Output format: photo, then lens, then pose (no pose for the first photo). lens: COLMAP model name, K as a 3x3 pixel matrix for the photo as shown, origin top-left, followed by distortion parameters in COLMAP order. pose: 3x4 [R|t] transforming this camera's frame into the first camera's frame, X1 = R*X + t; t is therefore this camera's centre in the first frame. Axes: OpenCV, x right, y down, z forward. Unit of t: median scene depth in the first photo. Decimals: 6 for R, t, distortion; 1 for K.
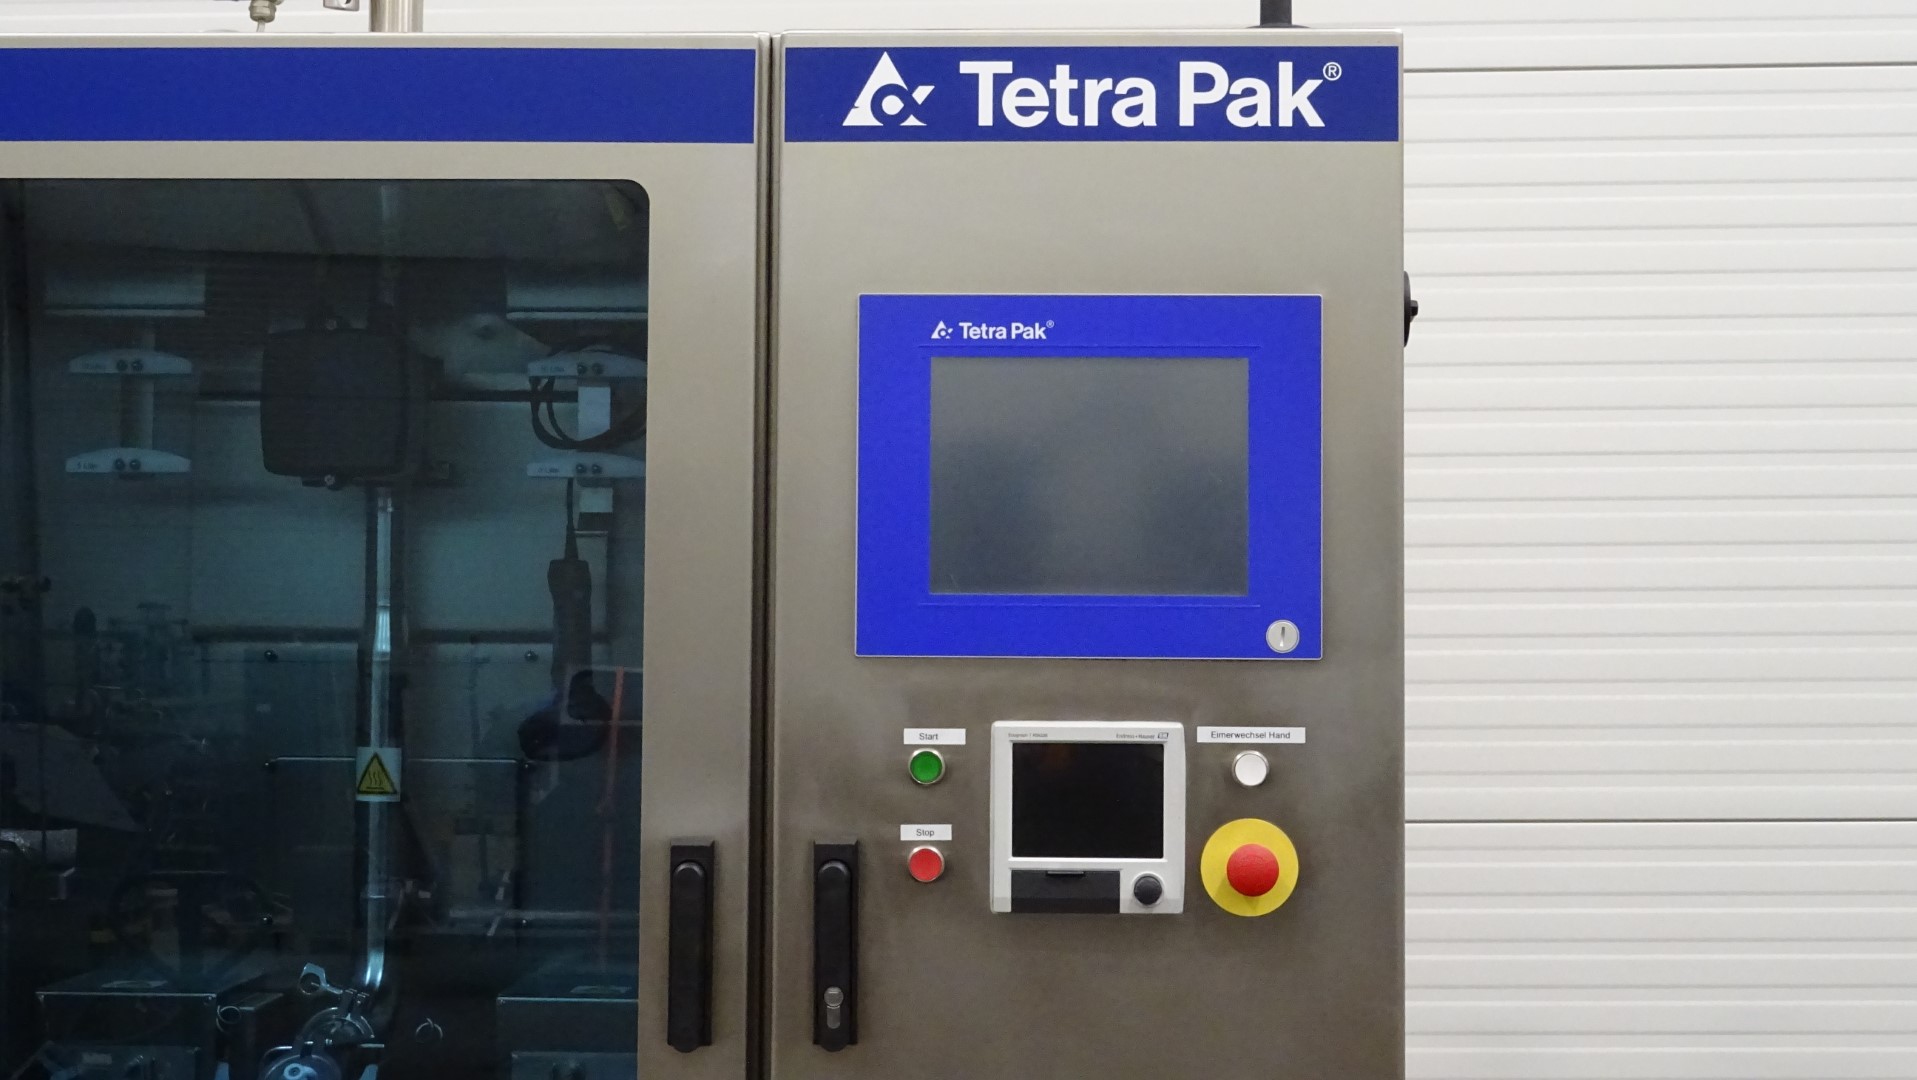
lens RADIAL K [[2823.6, 0, 958.5], [0, 2823.6, 540.0], [0, 0, 1]] dist [0.006874, -0.090339]
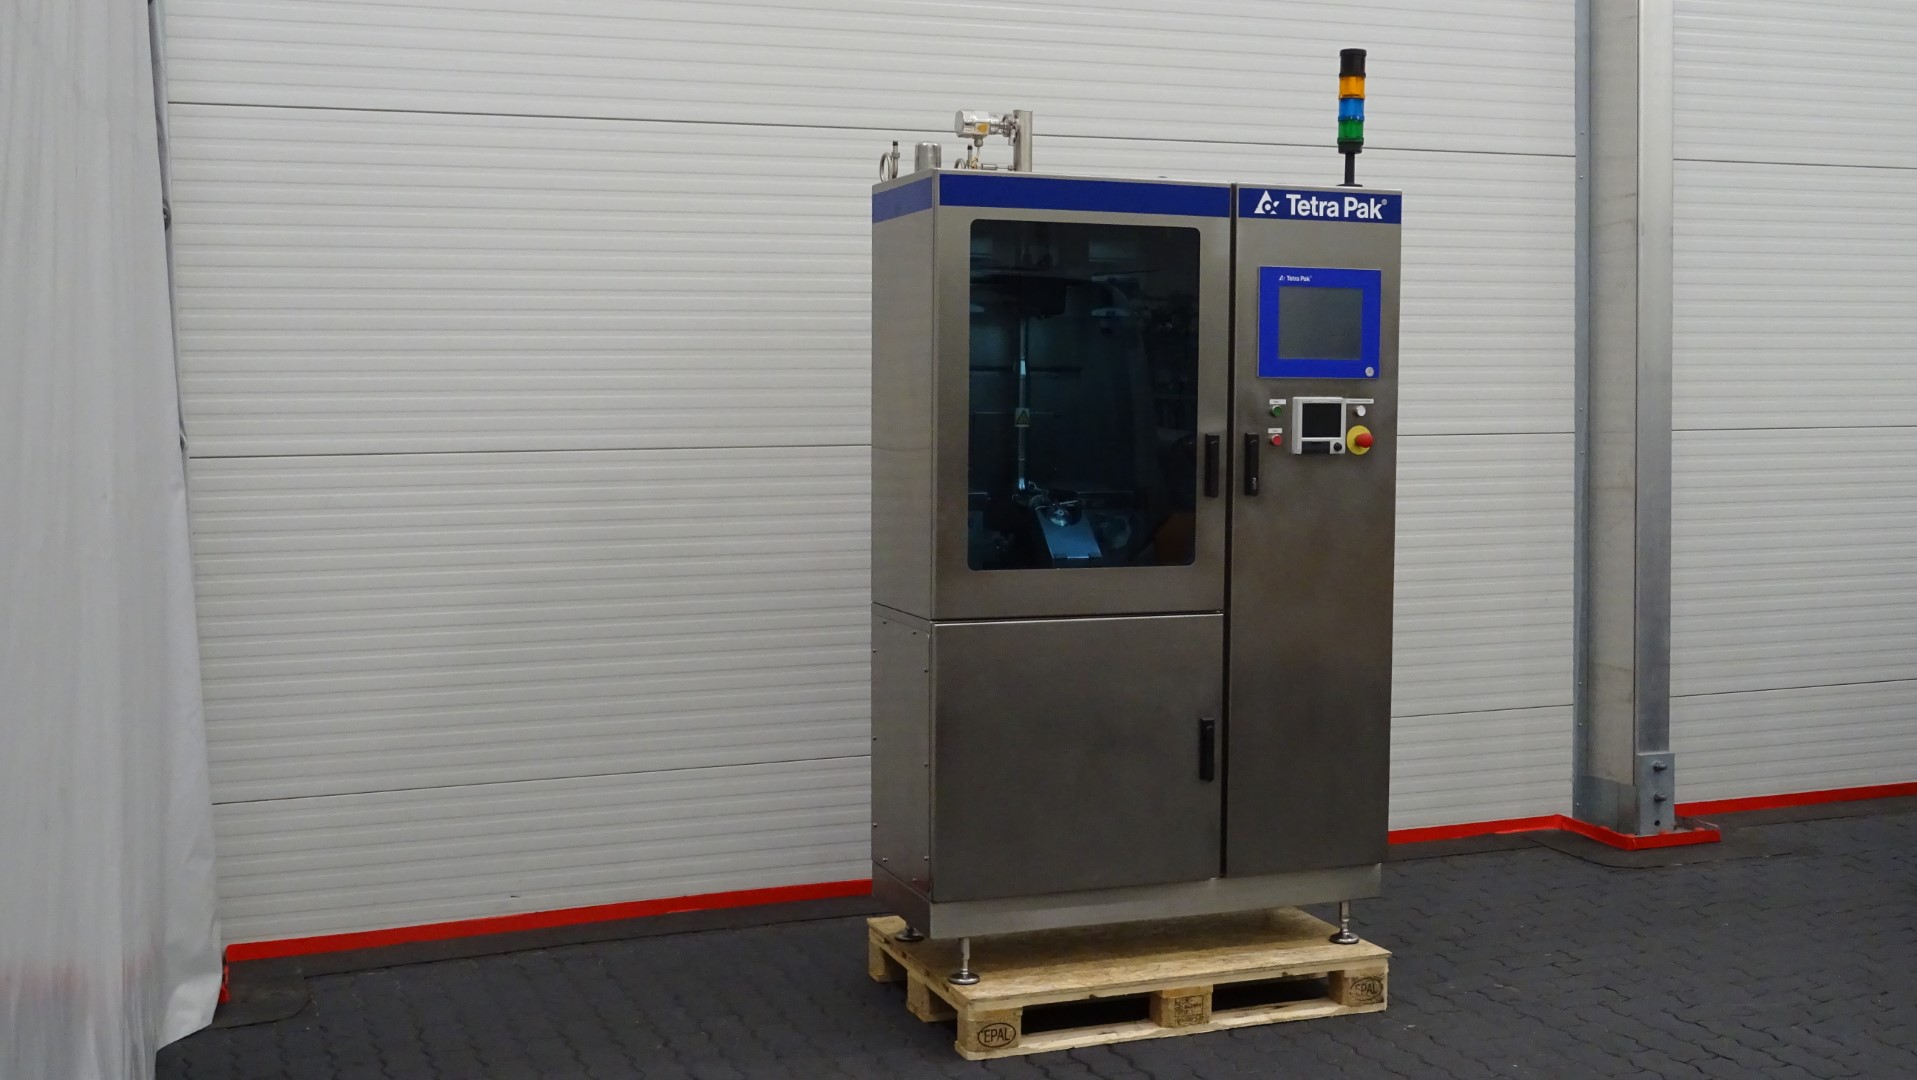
lens RADIAL K [[2064.3, 0, 958.5], [0, 2064.3, 540.0], [0, 0, 1]] dist [-0.017103, -0.005122]
pose [[0.923067, -0.030740, 0.383408, -1.275983], [-0.017788, 0.992323, 0.122384, -0.058592], [-0.384227, -0.119789, 0.915434, -1.082013]]
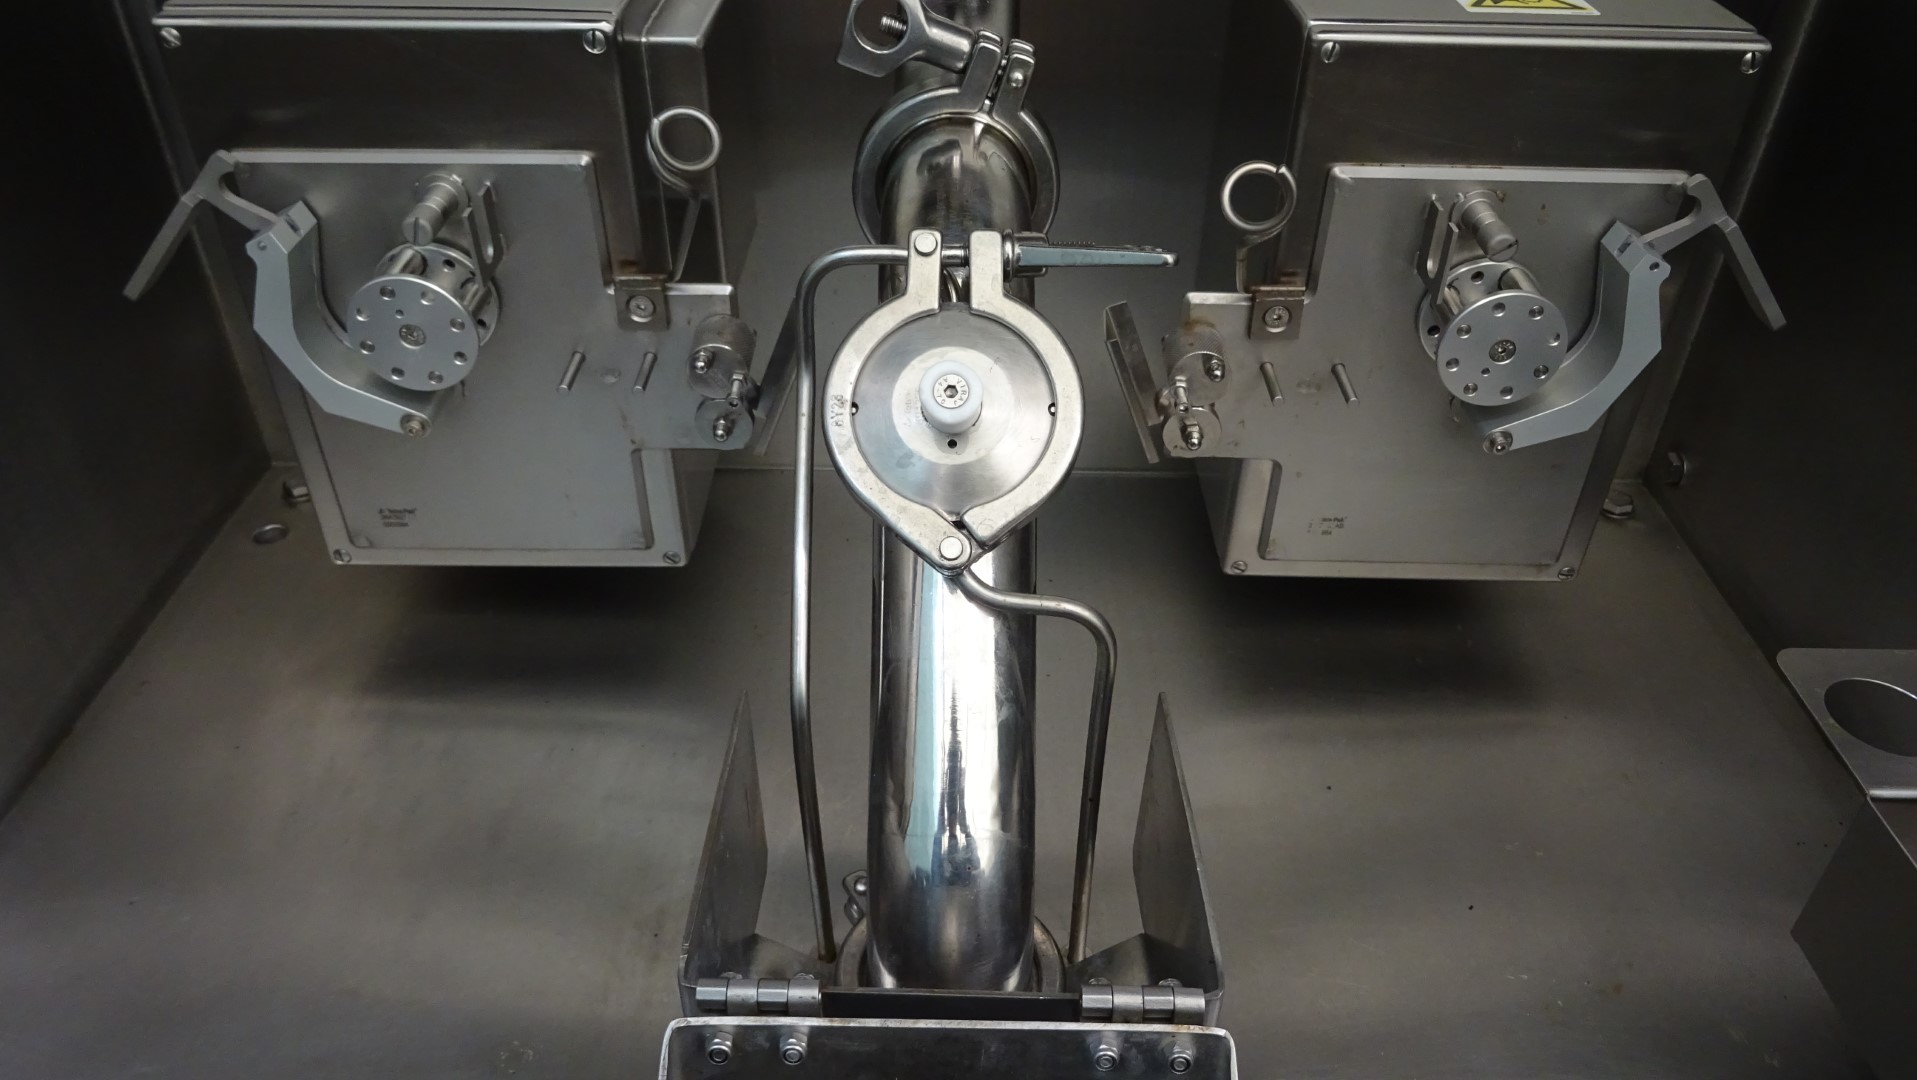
lens RADIAL K [[1354.2, 0, 958.5], [0, 1354.2, 540.0], [0, 0, 1]] dist [-0.032417, 0.003118]
pose [[0.999325, -0.013688, 0.034080, -0.255642], [-0.010894, 0.775698, 0.631010, 0.112117], [-0.035073, -0.630956, 0.775026, 0.928895]]
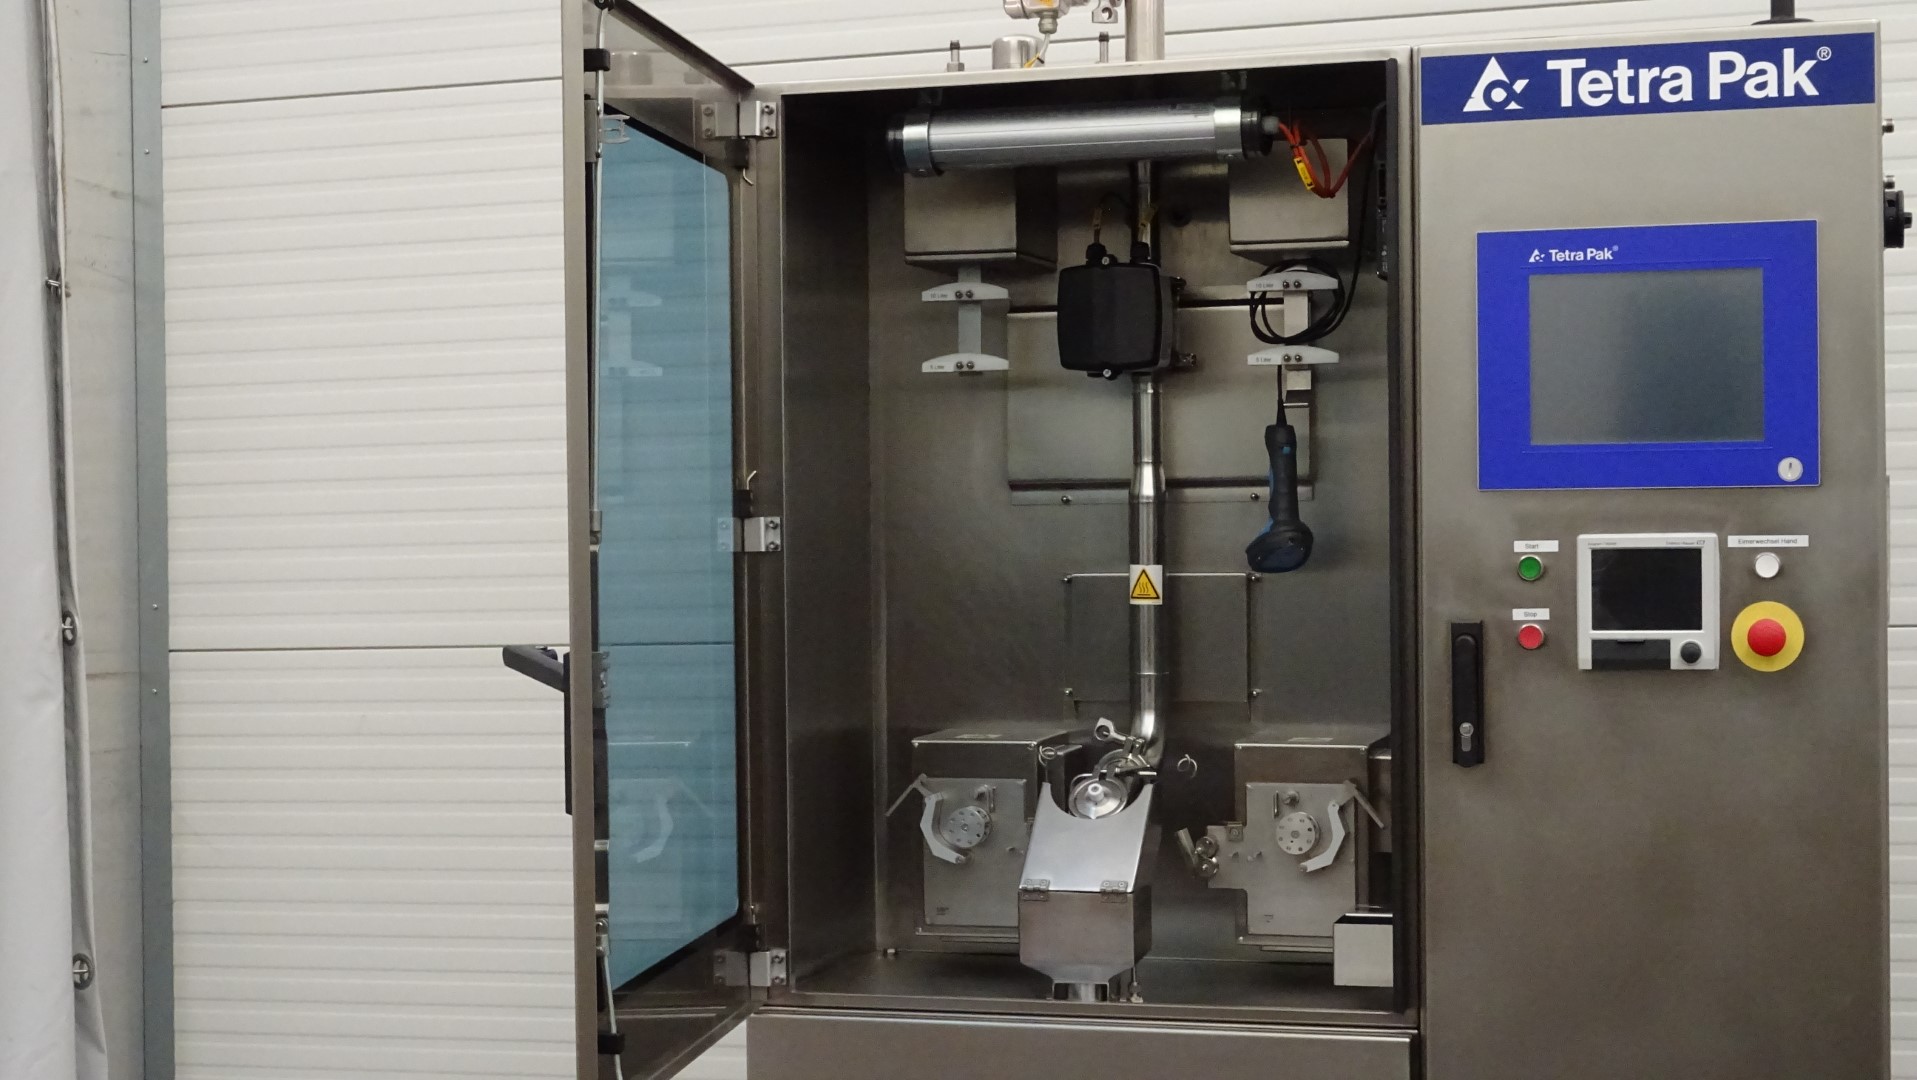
lens RADIAL K [[3073.1, 0, 958.5], [0, 3073.1, 540.0], [0, 0, 1]] dist [0.037663, -0.286041]
pose [[0.966996, -0.015486, -0.254320, 0.102165], [0.028302, 0.998503, 0.046811, -0.013207], [0.253214, -0.052463, 0.965987, -0.548903]]
